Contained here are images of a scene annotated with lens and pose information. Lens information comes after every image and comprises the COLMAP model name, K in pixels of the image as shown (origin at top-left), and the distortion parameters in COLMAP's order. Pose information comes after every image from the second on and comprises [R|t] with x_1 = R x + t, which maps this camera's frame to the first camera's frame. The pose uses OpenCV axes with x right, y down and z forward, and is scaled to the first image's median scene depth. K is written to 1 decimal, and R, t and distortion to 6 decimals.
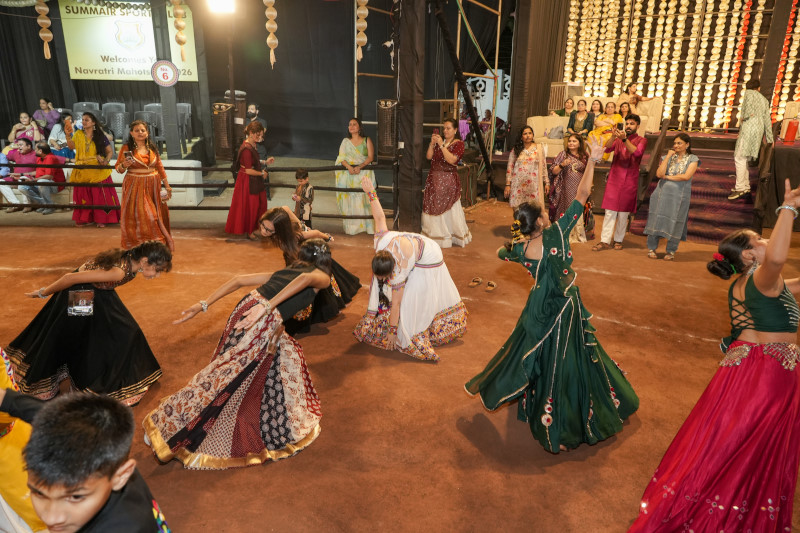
lens RADIAL K [[557.2, 0, 399.1], [0, 557.2, 265.9], [0, 0, 1]] dist [-0.021730, 0.031305]
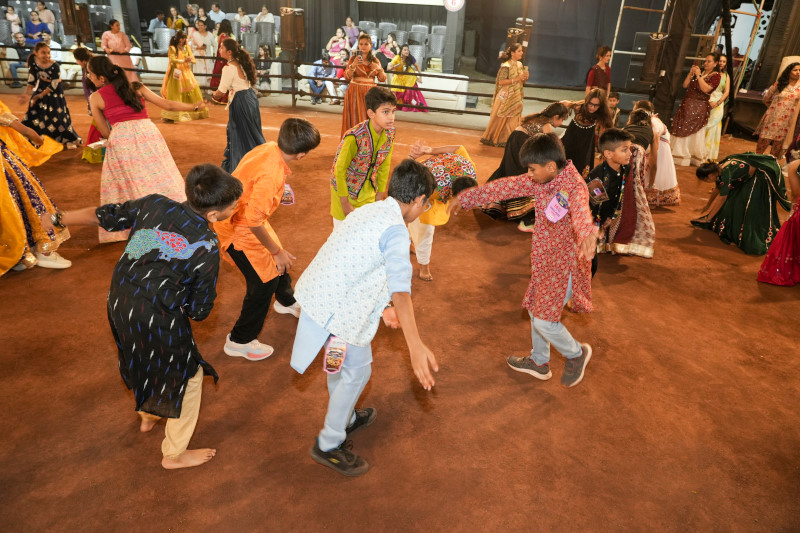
lens RADIAL K [[557.2, 0, 402.1], [0, 557.2, 268.5], [0, 0, 1]] dist [-0.021730, 0.031305]
pose [[0.943760, 0.171561, -0.282636, -0.110054], [-0.136031, 0.980618, 0.141012, 0.095556], [0.301350, -0.094635, 0.948806, -0.315093]]
